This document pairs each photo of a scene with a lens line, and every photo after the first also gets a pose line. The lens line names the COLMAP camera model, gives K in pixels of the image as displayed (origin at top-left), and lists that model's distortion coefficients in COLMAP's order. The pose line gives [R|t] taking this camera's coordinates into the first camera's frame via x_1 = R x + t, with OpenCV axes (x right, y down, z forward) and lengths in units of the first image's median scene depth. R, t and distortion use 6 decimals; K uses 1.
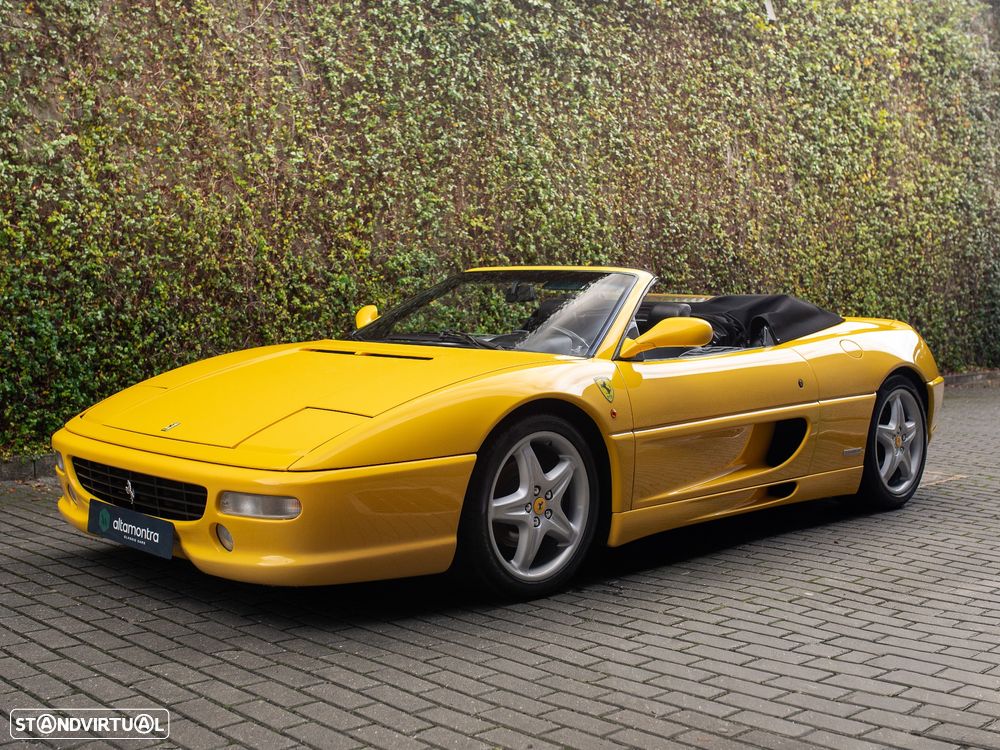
lens RADIAL K [[1225.4, 0, 486.2], [0, 1225.4, 337.4], [0, 0, 1]] dist [-0.054685, 0.073137]
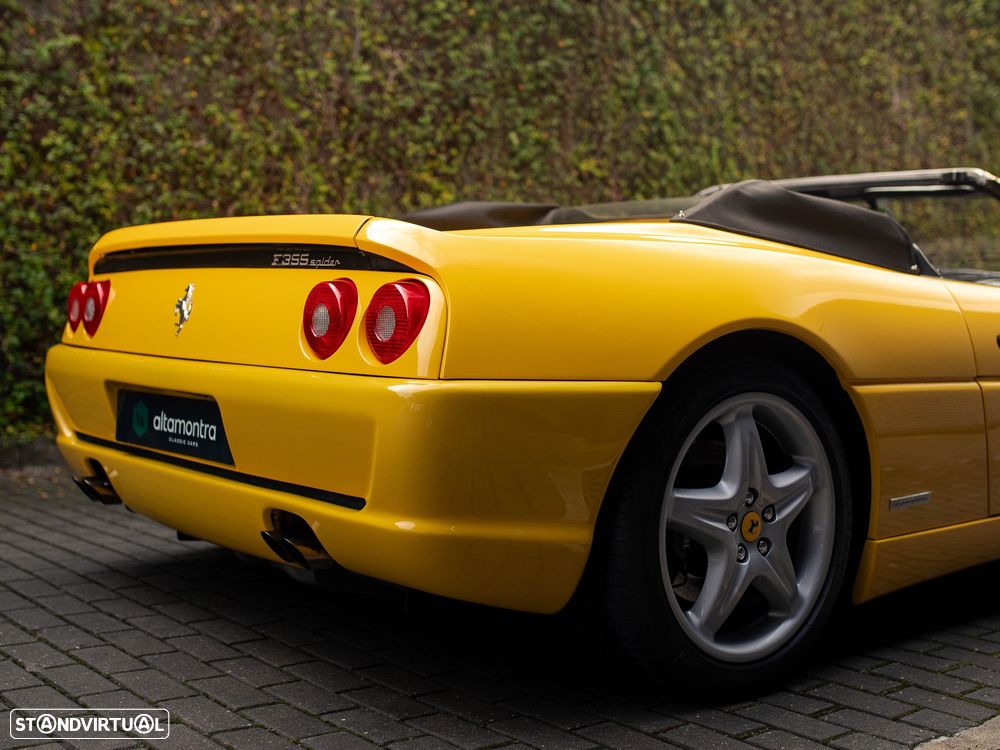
lens RADIAL K [[1294.9, 0, 497.4], [0, 1294.9, 350.0], [0, 0, 1]] dist [-0.056503, 0.080432]
pose [[0.996647, 0.006384, -0.081568, 0.003694], [-0.006141, 0.999976, 0.003240, 0.027661], [0.081587, -0.002728, 0.996663, 0.153068]]
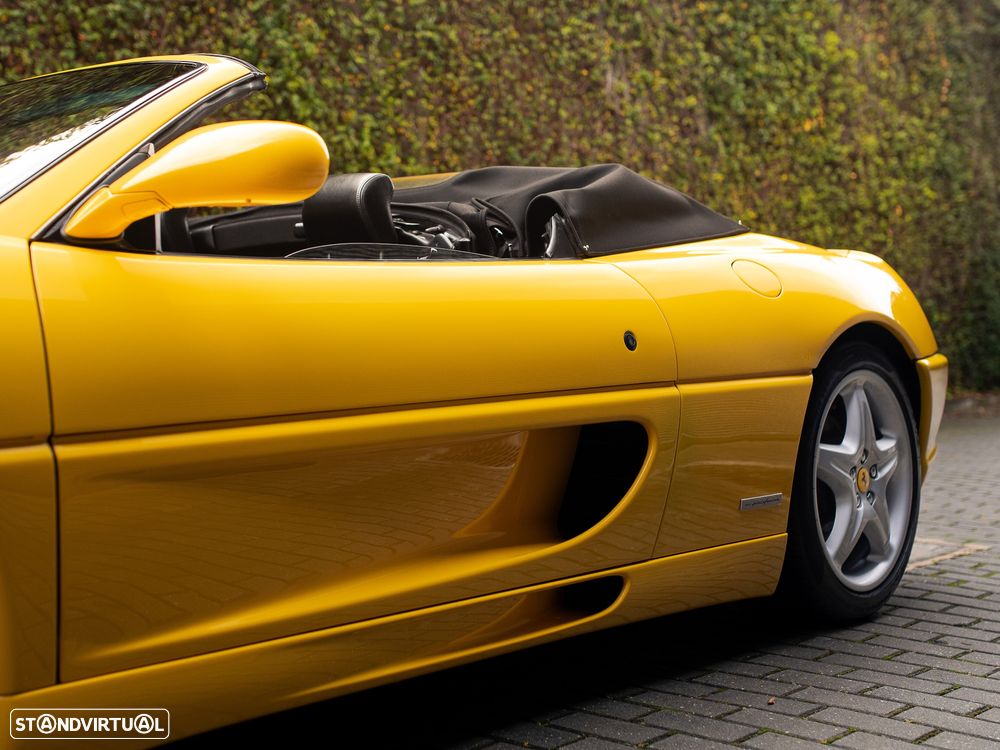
lens RADIAL K [[1351.4, 0, 471.7], [0, 1351.4, 340.0], [0, 0, 1]] dist [-0.044510, 0.009436]
pose [[0.998906, -0.009082, 0.045867, 0.114604], [0.010711, 0.999316, -0.035394, 0.033686], [-0.045514, 0.035847, 0.998320, 0.339372]]
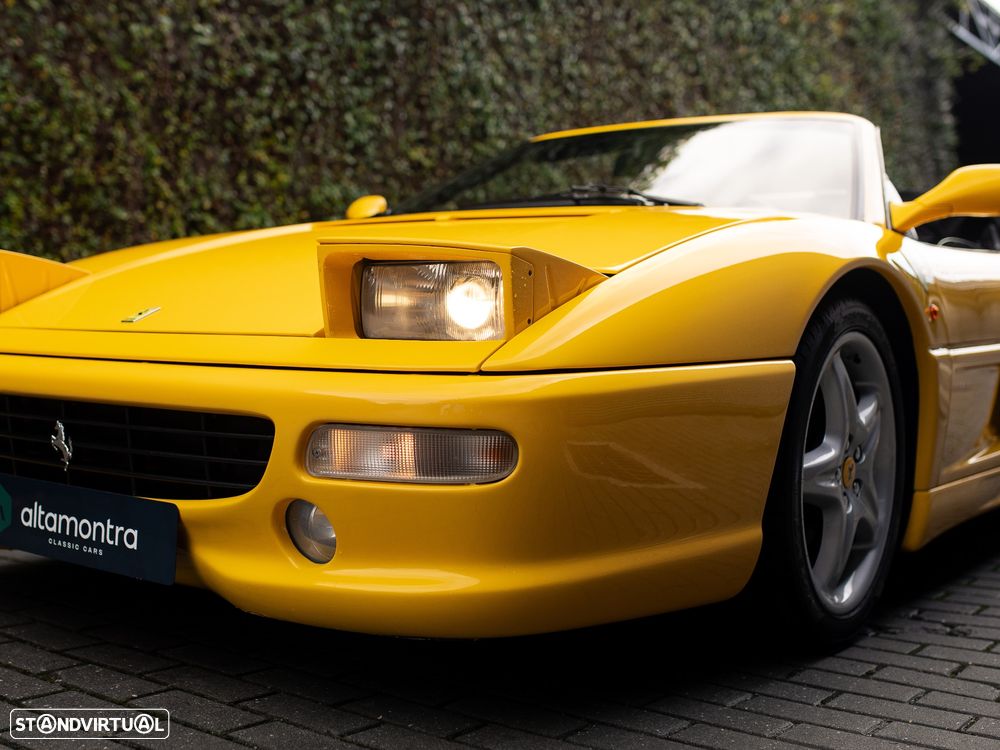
lens RADIAL K [[1230.9, 0, 441.3], [0, 1230.9, 376.4], [0, 0, 1]] dist [-0.039247, 0.008296]
pose [[0.991380, 0.003431, 0.130975, -0.101055], [-0.003834, 0.999989, 0.002825, 0.047407], [-0.130964, -0.003303, 0.991382, 0.246751]]
